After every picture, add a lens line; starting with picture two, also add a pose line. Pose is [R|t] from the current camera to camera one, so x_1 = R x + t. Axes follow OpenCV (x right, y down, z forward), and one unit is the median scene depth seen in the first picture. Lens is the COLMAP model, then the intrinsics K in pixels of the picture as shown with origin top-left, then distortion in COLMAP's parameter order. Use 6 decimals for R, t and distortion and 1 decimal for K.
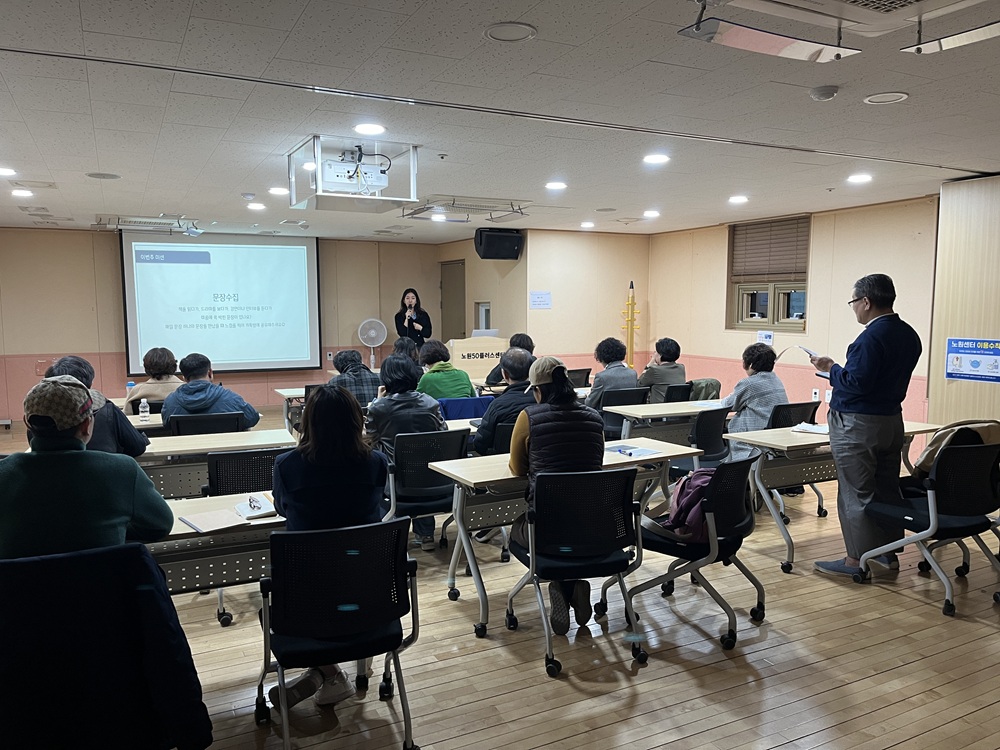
lens RADIAL K [[755.1, 0, 500.5], [0, 755.1, 390.4], [0, 0, 1]] dist [0.097494, -0.129002]
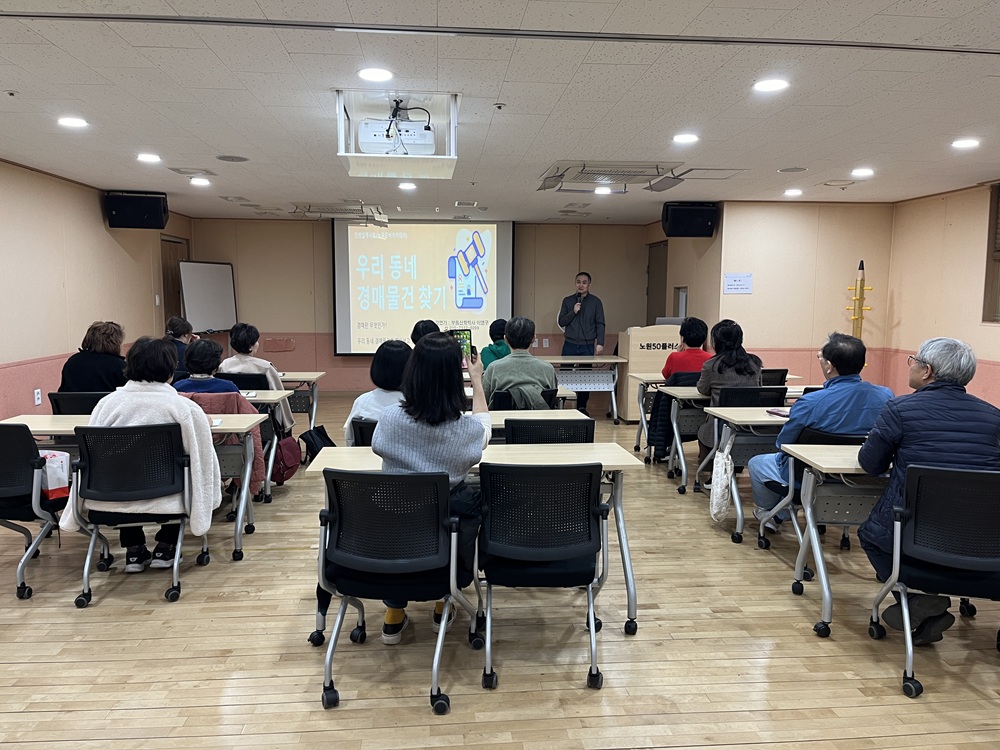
lens RADIAL K [[760.0, 0, 500.0], [0, 760.0, 375.0], [0, 0, 1]] dist [0.100999, -0.128481]
pose [[0.926927, 0.047180, -0.372265, 0.139959], [-0.051926, 0.998647, -0.002730, -0.000124], [0.371632, 0.021861, 0.928123, 0.104369]]
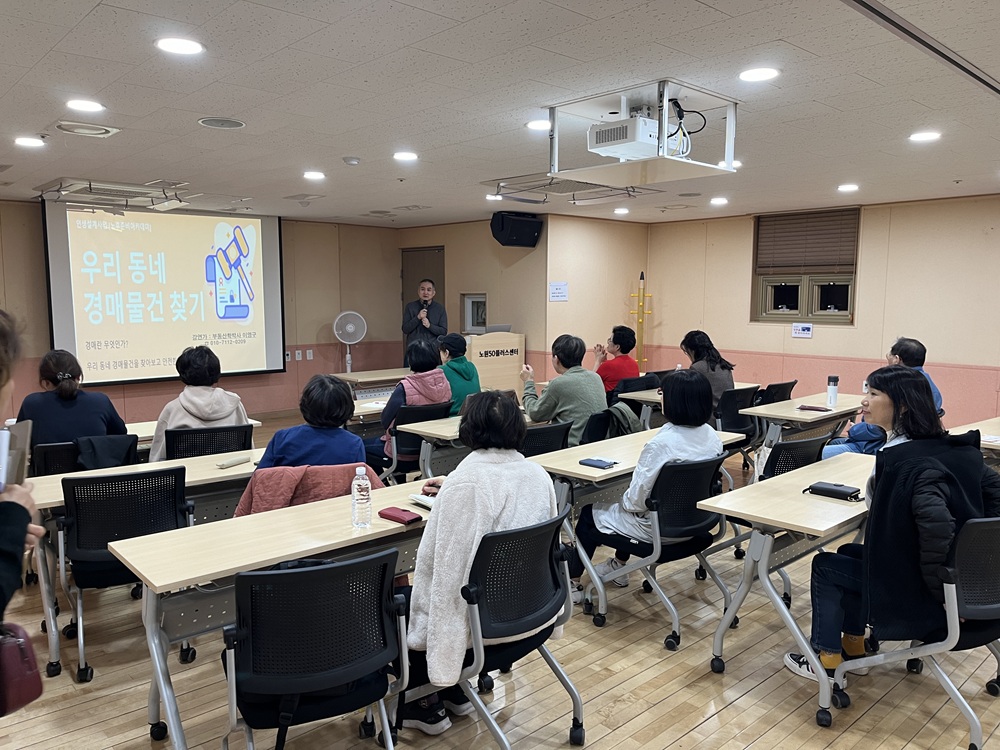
lens RADIAL K [[760.0, 0, 500.0], [0, 760.0, 375.0], [0, 0, 1]] dist [0.100999, -0.128481]
pose [[0.964442, -0.026673, 0.262945, -0.278310], [0.028732, 0.999579, -0.003988, -0.017381], [-0.262728, 0.011401, 0.964802, 0.134487]]
